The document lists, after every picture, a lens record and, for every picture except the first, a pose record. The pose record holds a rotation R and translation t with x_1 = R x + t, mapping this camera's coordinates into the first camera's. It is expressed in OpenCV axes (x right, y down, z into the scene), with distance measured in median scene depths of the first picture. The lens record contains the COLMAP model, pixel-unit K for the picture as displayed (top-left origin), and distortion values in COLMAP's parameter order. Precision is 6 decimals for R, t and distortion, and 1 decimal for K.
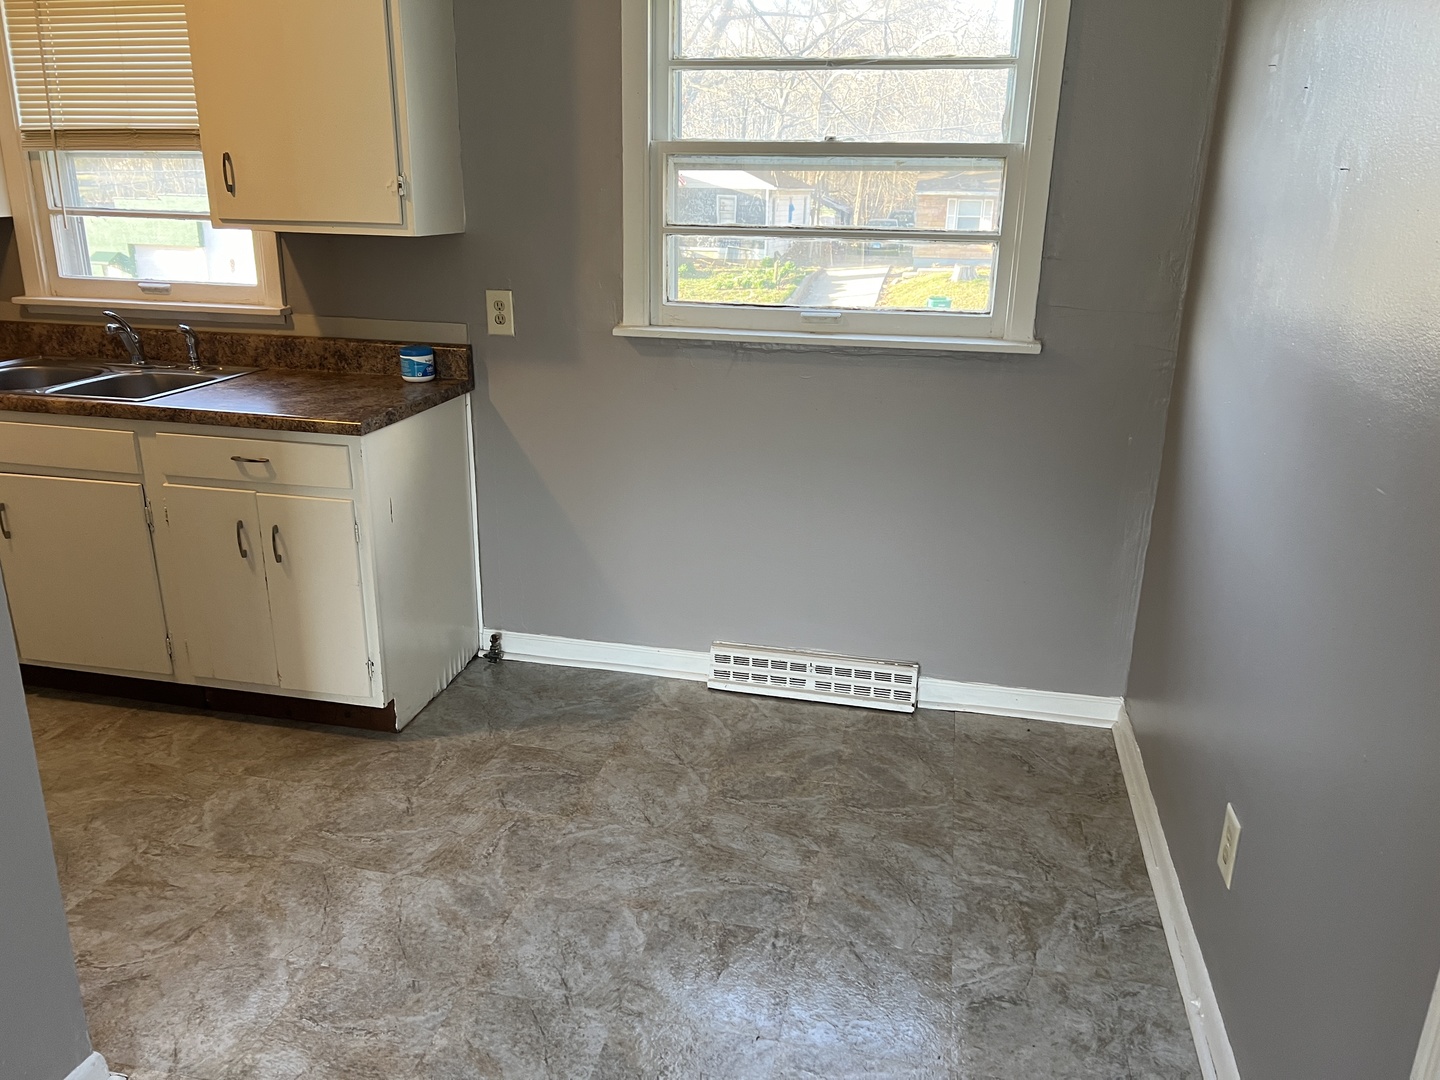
lens RADIAL K [[1092.1, 0, 724.6], [0, 1092.1, 537.6], [0, 0, 1]] dist [0.057097, -0.047183]
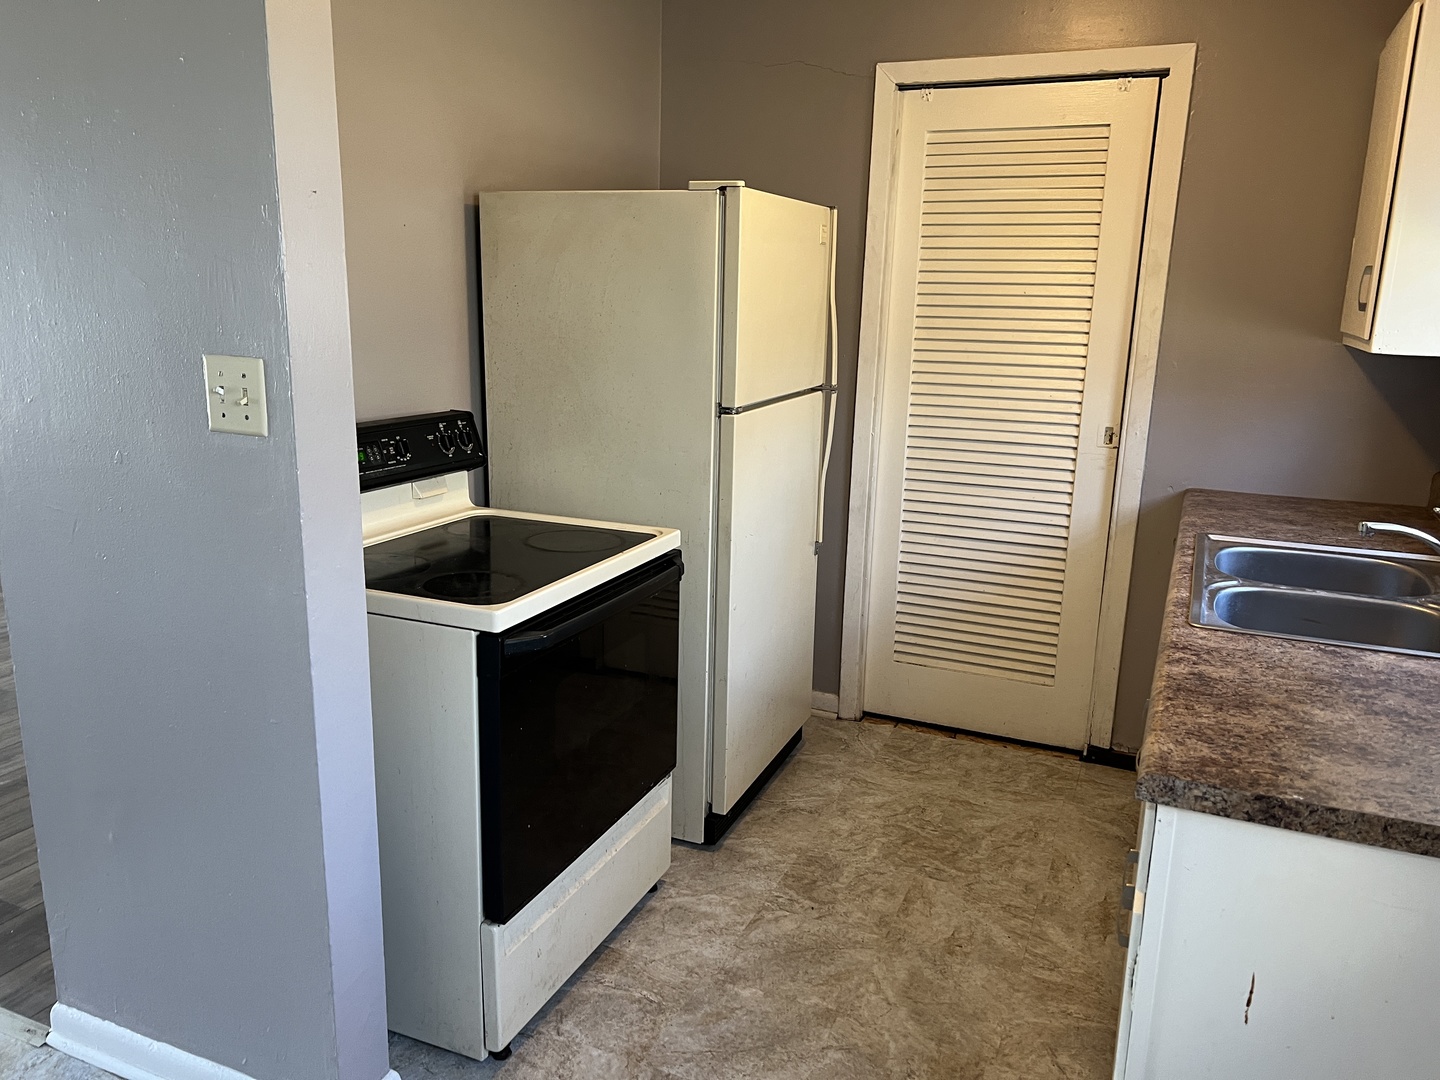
lens RADIAL K [[1092.1, 0, 716.8], [0, 1092.1, 551.9], [0, 0, 1]] dist [0.057097, -0.047183]
pose [[-0.185488, 0.217554, -0.958261, 0.120914], [-0.330020, 0.904749, 0.269286, -0.218175], [0.925571, 0.366195, -0.096023, 0.700799]]
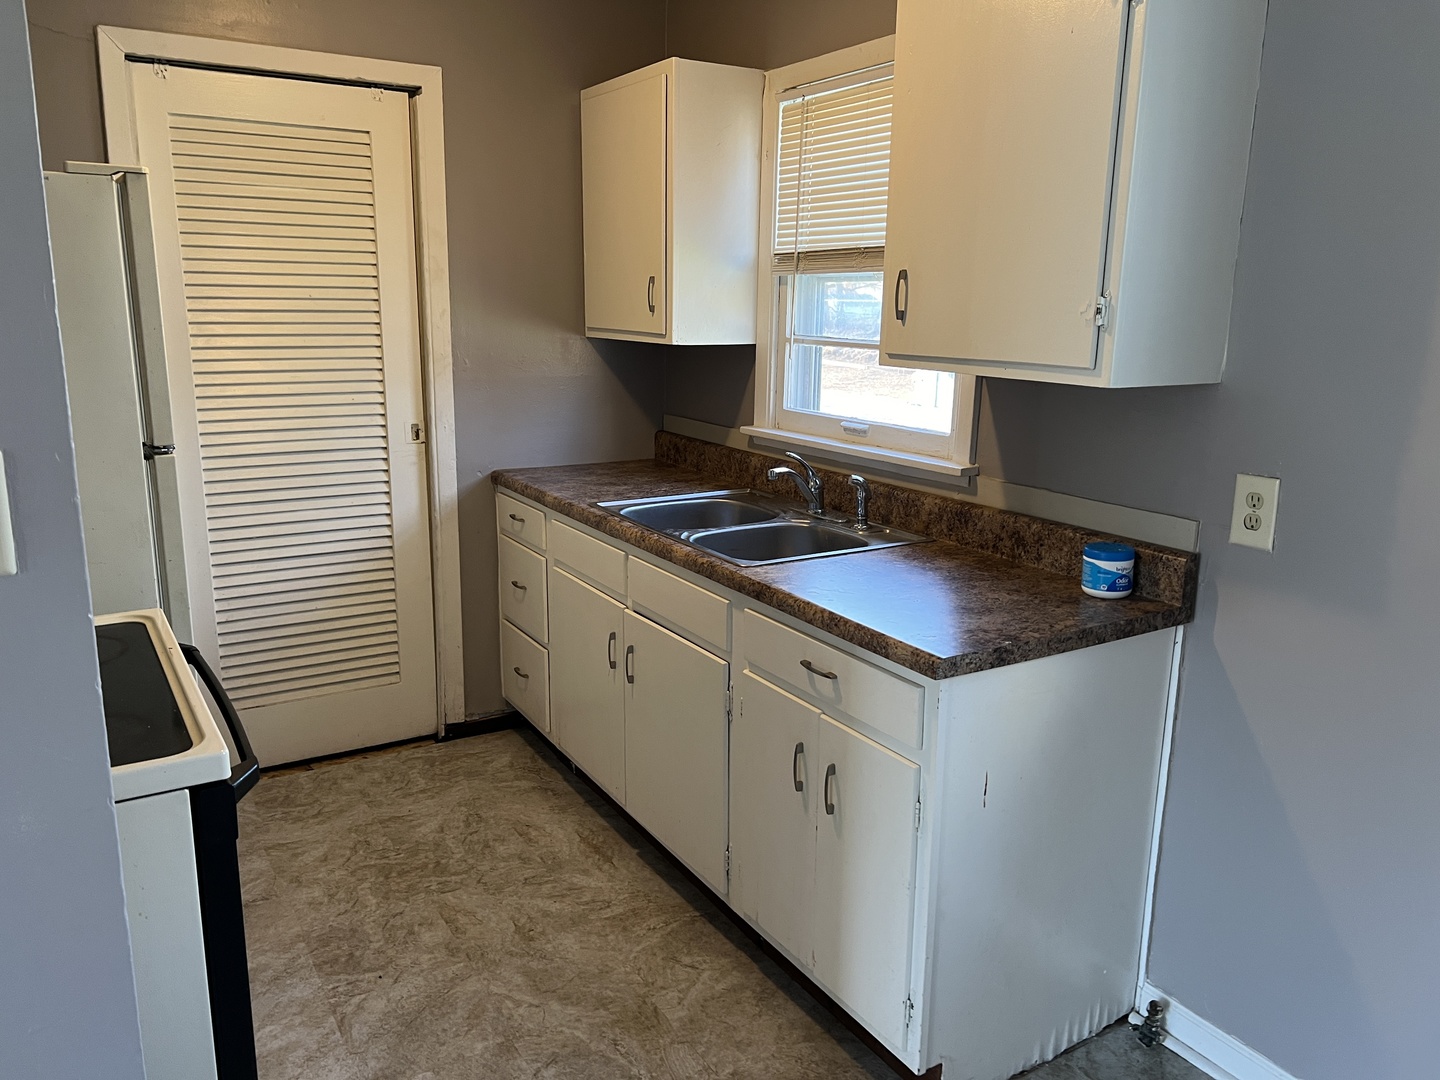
lens RADIAL K [[1092.1, 0, 719.2], [0, 1092.1, 545.7], [0, 0, 1]] dist [0.057097, -0.047183]
pose [[0.696305, 0.158123, -0.700112, 0.020697], [-0.228003, 0.973636, -0.006864, -0.114440], [0.680569, 0.164407, 0.714000, 0.361394]]
